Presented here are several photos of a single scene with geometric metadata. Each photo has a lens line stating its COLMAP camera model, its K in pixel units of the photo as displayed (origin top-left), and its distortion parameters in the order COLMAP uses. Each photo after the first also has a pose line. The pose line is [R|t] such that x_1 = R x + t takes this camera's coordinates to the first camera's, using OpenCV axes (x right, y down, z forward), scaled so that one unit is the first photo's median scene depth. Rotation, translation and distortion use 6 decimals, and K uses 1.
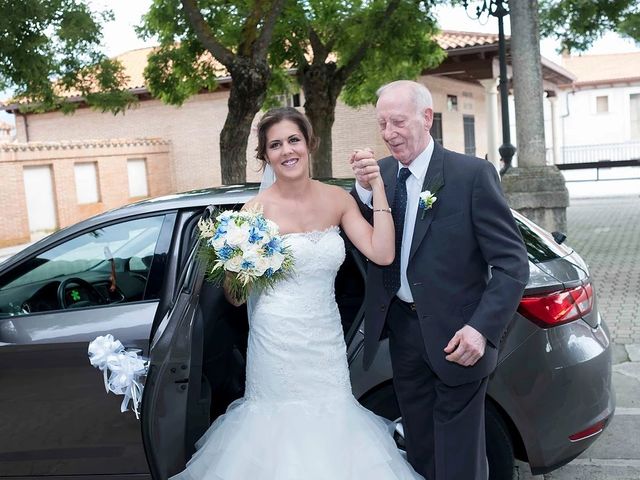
lens RADIAL K [[722.8, 0, 302.4], [0, 722.8, 225.2], [0, 0, 1]] dist [-0.018878, 0.020491]
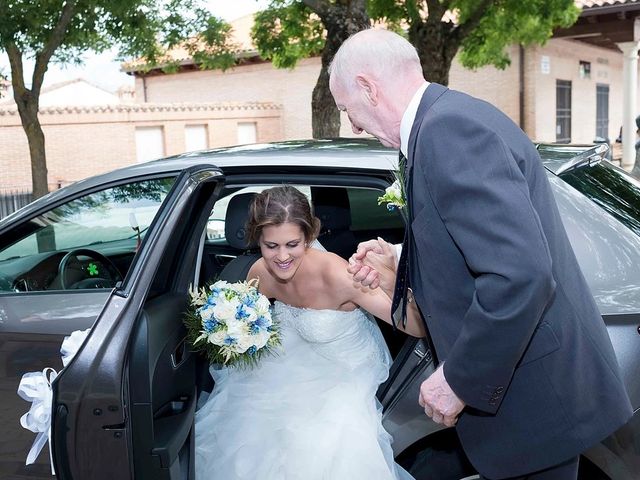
lens RADIAL K [[722.8, 0, 302.4], [0, 722.8, 225.2], [0, 0, 1]] dist [-0.018878, 0.020491]
pose [[0.986181, 0.048016, -0.158563, 0.013675], [-0.041246, 0.998103, 0.045714, -0.000595], [0.160457, -0.038542, 0.986290, 0.052833]]
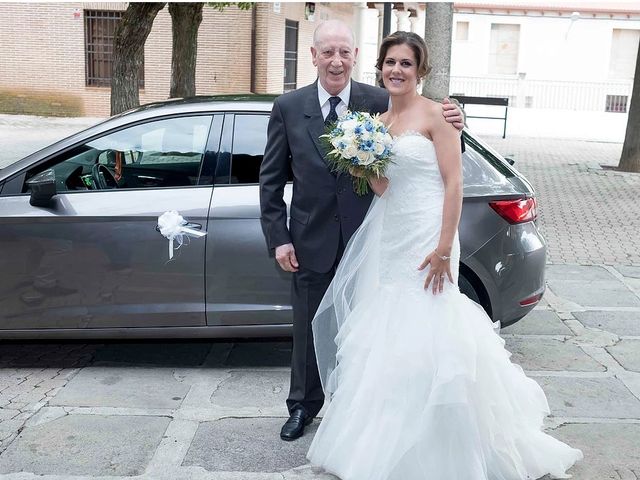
lens RADIAL K [[894.3, 0, 320.0], [0, 894.3, 240.0], [0, 0, 1]] dist [0.007149, 0.001092]
pose [[0.960975, 0.056442, 0.270818, -0.083469], [-0.083751, 0.992382, 0.090358, 0.008380], [-0.263655, -0.109513, 0.958380, -0.095674]]
